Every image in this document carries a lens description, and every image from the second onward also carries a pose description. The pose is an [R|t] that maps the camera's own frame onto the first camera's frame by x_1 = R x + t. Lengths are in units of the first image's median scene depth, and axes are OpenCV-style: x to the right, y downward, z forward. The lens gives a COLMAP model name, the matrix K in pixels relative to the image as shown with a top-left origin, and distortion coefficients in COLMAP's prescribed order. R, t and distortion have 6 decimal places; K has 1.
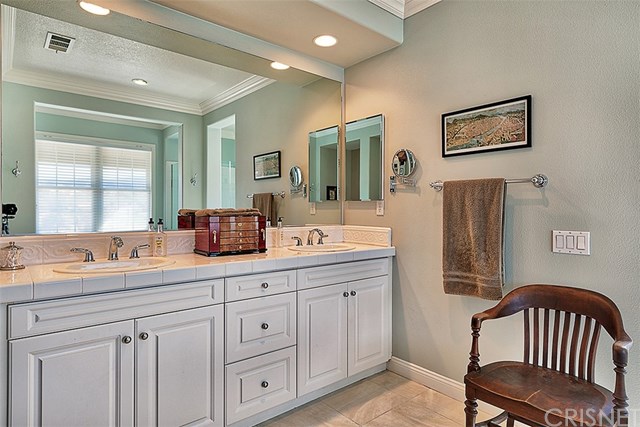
lens RADIAL K [[362.6, 0, 320.6], [0, 362.6, 214.5], [0, 0, 1]] dist [0.009265, -0.000578]
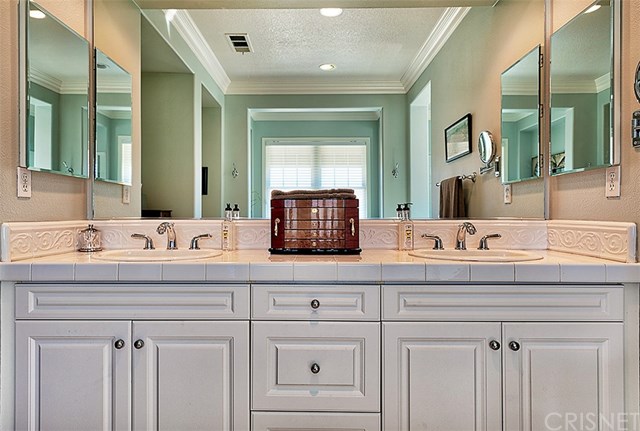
lens RADIAL K [[391.9, 0, 320.9], [0, 391.9, 213.9], [0, 0, 1]] dist [0.009399, 0.000974]
pose [[0.755086, -0.006117, -0.655597, 0.250578], [-0.003770, 0.999899, -0.013672, 0.038966], [0.655615, 0.012796, 0.754987, 0.398786]]
